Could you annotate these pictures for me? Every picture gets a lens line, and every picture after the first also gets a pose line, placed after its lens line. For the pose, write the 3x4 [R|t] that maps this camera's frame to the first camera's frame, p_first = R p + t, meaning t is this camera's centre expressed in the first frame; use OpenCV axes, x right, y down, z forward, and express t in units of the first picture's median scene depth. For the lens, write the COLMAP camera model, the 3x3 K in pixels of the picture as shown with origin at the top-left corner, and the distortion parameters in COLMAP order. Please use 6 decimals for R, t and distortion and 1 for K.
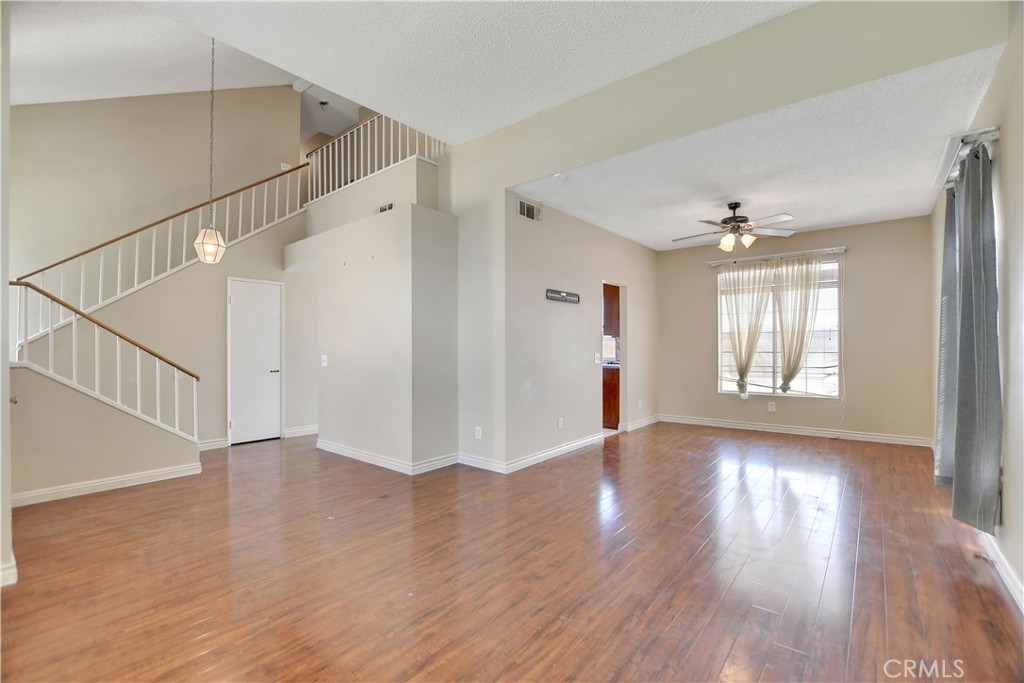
lens RADIAL K [[449.3, 0, 508.3], [0, 449.3, 343.9], [0, 0, 1]] dist [-0.020755, 0.000090]
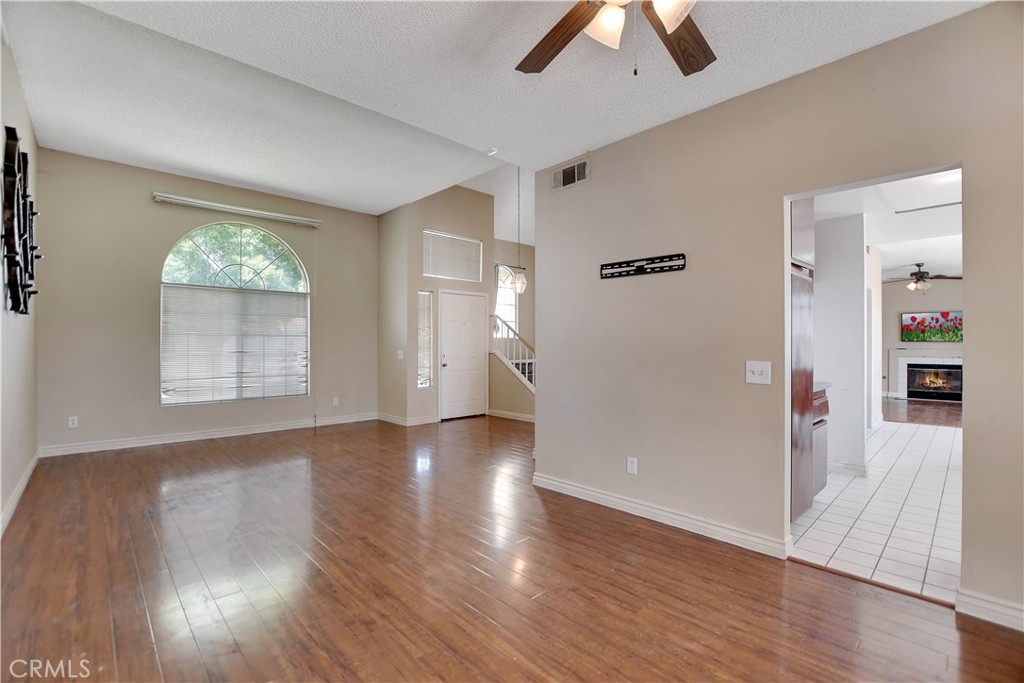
lens RADIAL K [[449.3, 0, 508.3], [0, 449.3, 343.9], [0, 0, 1]] dist [-0.020755, 0.000090]
pose [[-0.124956, 0.000780, -0.992162, 1.775718], [-0.000386, 1.000000, 0.000835, 0.003525], [0.992162, 0.000487, -0.124955, 2.078510]]
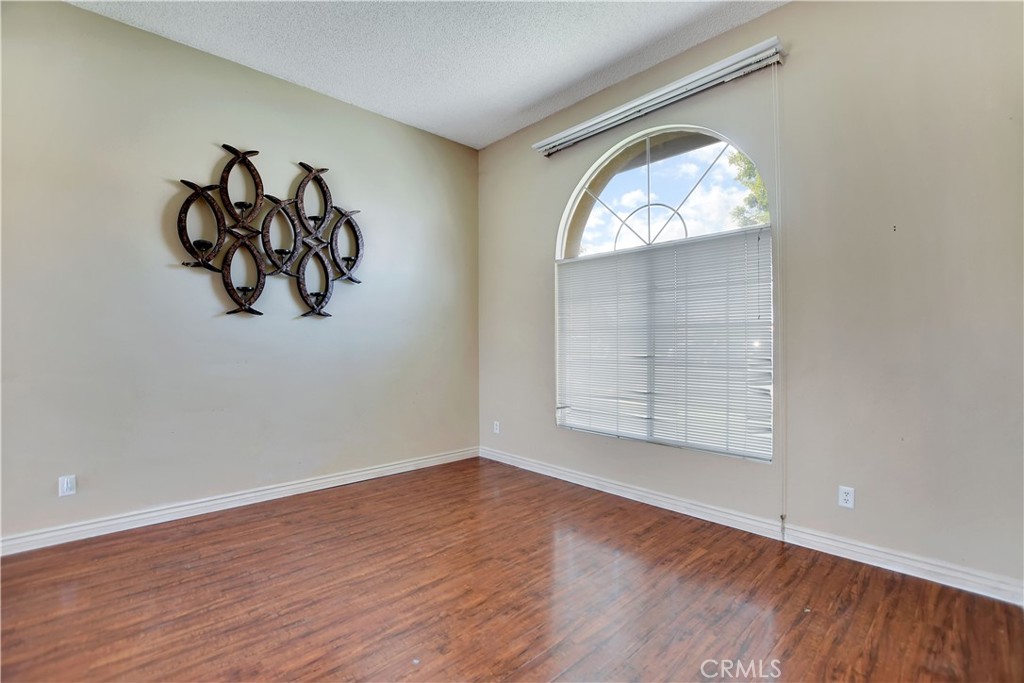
lens RADIAL K [[468.4, 0, 512.0], [0, 468.4, 341.5], [0, 0, 1]] dist [-0.025605, 0.000002]
pose [[-0.991671, 0.004281, 0.128728, -0.494103], [0.003372, 0.999968, -0.007280, 0.009725], [-0.128755, -0.006786, -0.991653, 1.791779]]
